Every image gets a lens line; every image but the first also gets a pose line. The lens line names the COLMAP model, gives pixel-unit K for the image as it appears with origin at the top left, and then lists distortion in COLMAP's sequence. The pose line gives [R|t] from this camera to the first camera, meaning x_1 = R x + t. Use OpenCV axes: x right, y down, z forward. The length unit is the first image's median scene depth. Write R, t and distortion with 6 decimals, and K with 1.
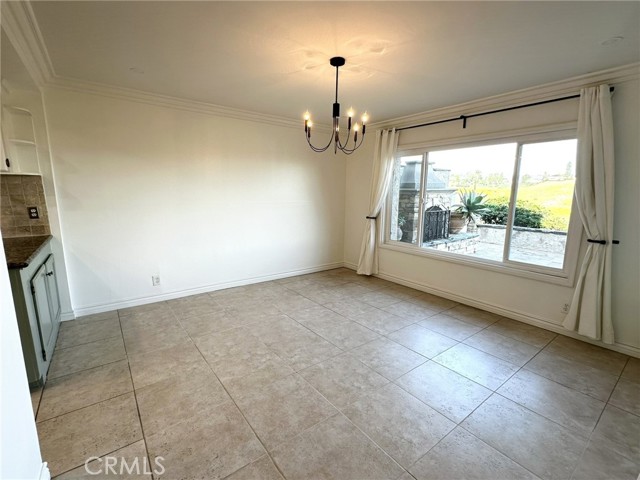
lens RADIAL K [[294.7, 0, 320.2], [0, 294.7, 240.4], [0, 0, 1]] dist [0.009914, 0.000139]
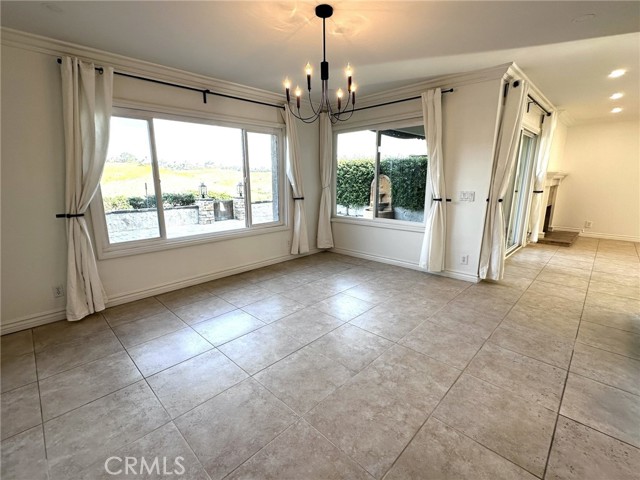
lens RADIAL K [[294.7, 0, 319.2], [0, 294.7, 239.9], [0, 0, 1]] dist [0.009914, 0.000139]
pose [[-0.143071, -0.218898, 0.965202, -0.749304], [0.166311, 0.956049, 0.241475, -0.150294], [-0.975639, 0.195072, -0.100378, 1.010347]]
